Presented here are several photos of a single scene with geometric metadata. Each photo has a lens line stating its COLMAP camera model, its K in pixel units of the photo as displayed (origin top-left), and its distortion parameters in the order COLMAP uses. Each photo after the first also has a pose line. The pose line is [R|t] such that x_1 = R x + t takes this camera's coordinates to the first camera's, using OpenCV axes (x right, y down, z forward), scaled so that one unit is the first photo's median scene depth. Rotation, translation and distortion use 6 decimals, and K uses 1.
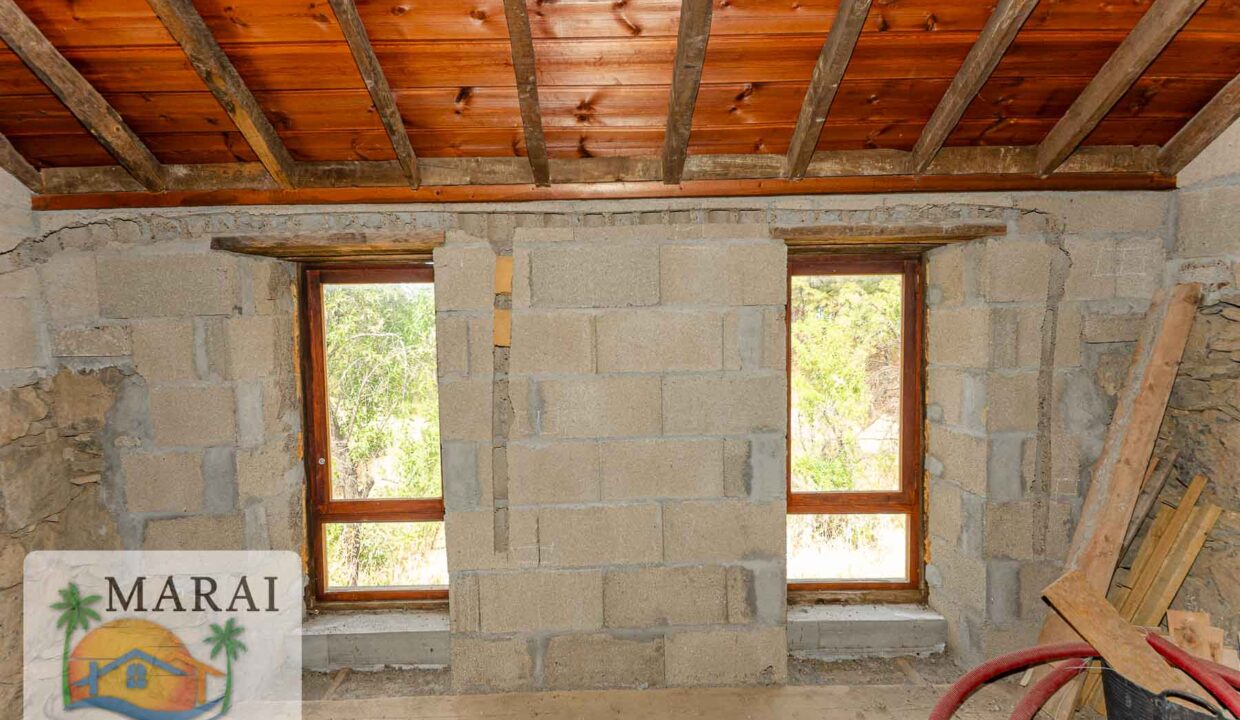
lens RADIAL K [[632.1, 0, 620.0], [0, 632.1, 360.0], [0, 0, 1]] dist [0.011868, -0.000640]
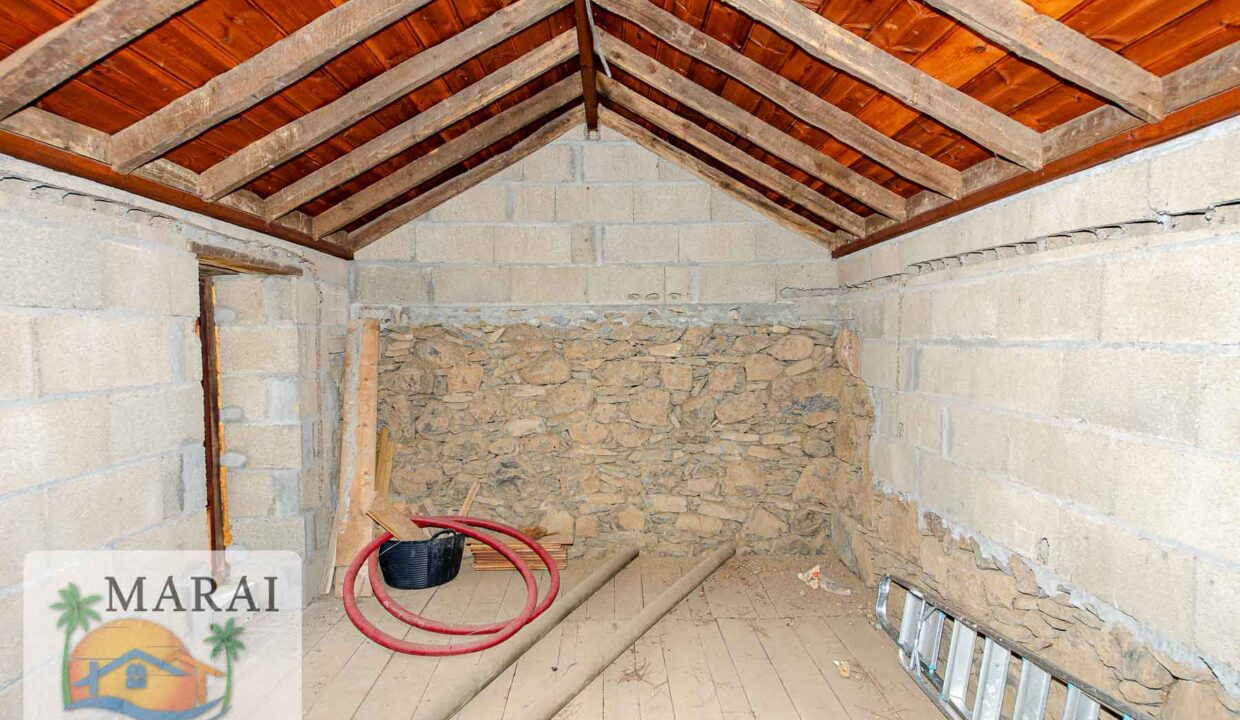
lens RADIAL K [[632.1, 0, 620.0], [0, 632.1, 360.0], [0, 0, 1]] dist [0.011868, -0.000640]
pose [[-0.006770, -0.014102, 0.999878, -0.788384], [0.050818, 0.998604, 0.014428, 0.002223], [-0.998685, 0.050909, -0.006044, 0.324237]]
